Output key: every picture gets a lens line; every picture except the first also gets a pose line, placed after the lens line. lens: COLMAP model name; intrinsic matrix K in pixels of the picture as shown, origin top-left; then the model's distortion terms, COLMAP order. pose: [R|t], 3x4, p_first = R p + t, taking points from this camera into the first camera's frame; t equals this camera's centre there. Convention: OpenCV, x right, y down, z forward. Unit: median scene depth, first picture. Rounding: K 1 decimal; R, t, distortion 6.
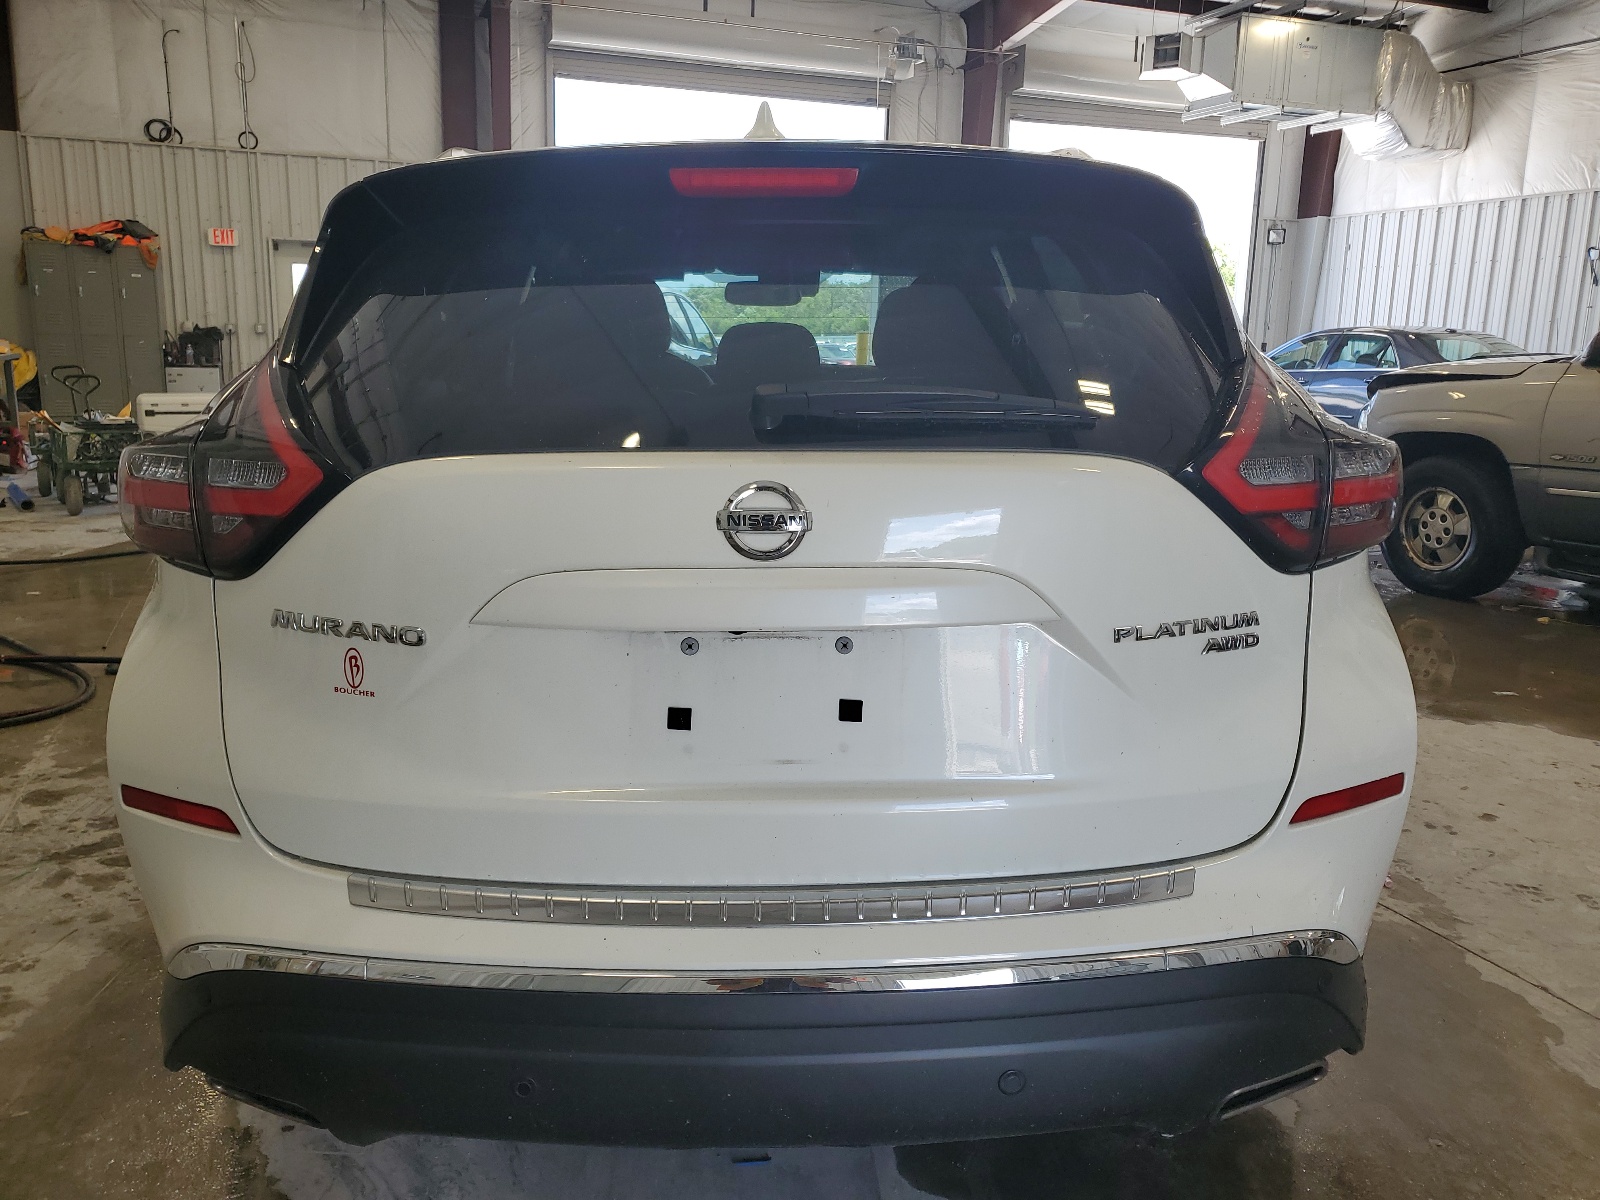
lens RADIAL K [[1299.9, 0, 800.0], [0, 1299.9, 600.0], [0, 0, 1]] dist [0.046206, -0.007763]
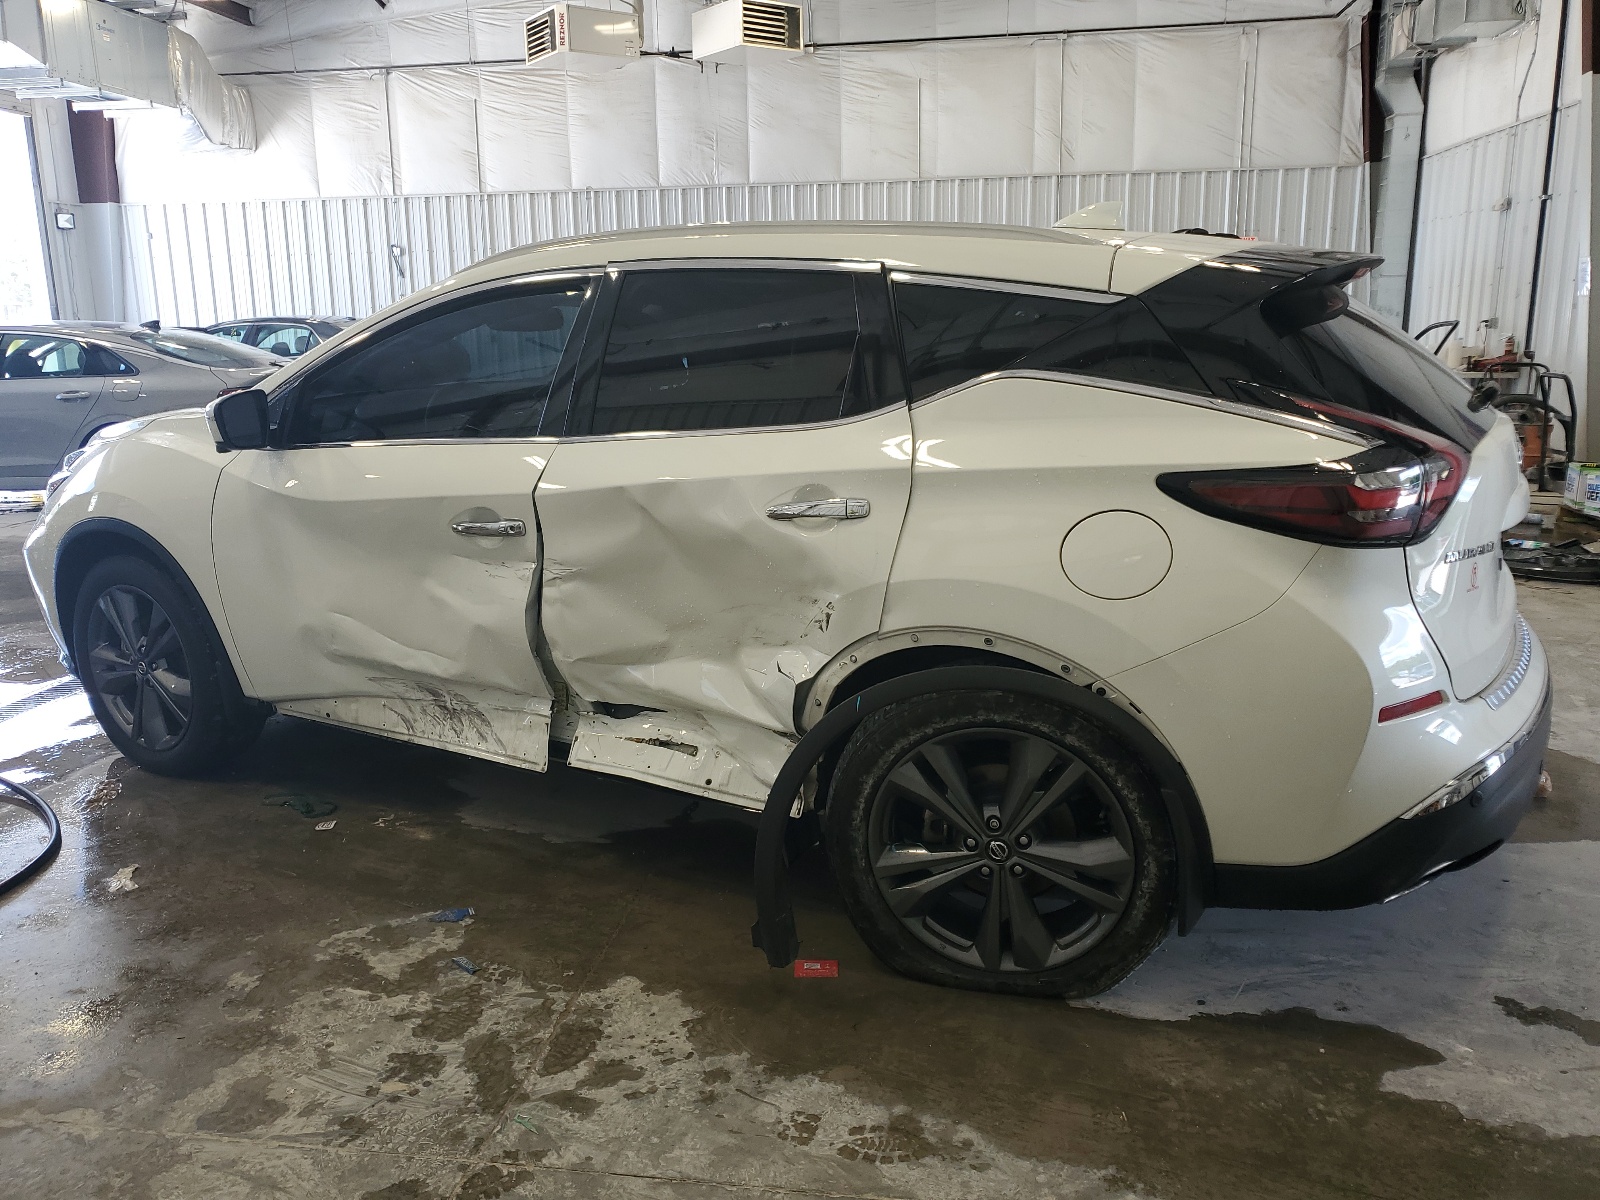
lens RADIAL K [[1303.7, 0, 800.0], [0, 1303.7, 600.0], [0, 0, 1]] dist [0.012735, 0.010094]
pose [[0.469102, -0.220041, 0.855293, -0.292689], [0.205581, 0.969066, 0.136556, -0.040396], [-0.858883, 0.111773, 0.499827, 0.126532]]
